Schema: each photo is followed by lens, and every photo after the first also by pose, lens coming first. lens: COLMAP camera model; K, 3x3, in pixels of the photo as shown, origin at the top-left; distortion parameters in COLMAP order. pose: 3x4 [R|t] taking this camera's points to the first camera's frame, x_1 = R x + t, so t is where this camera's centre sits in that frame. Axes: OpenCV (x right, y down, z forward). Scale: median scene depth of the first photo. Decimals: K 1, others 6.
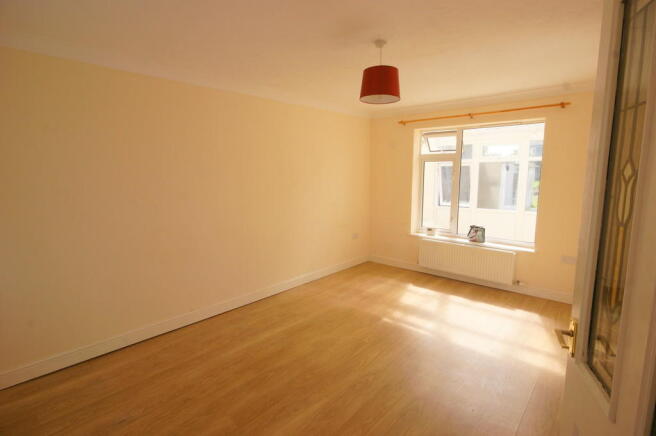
lens RADIAL K [[334.8, 0, 324.8], [0, 334.8, 215.8], [0, 0, 1]] dist [0.007562, 0.001003]
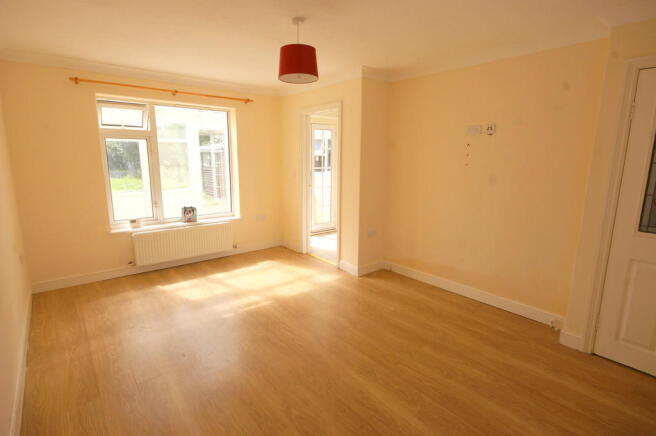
lens RADIAL K [[334.8, 0, 324.7], [0, 334.8, 219.3], [0, 0, 1]] dist [0.007562, 0.001003]
pose [[0.138338, -0.186280, 0.972709, -0.481235], [0.118401, 0.978219, 0.170496, -0.055468], [-0.983282, 0.091584, 0.157381, 0.443008]]
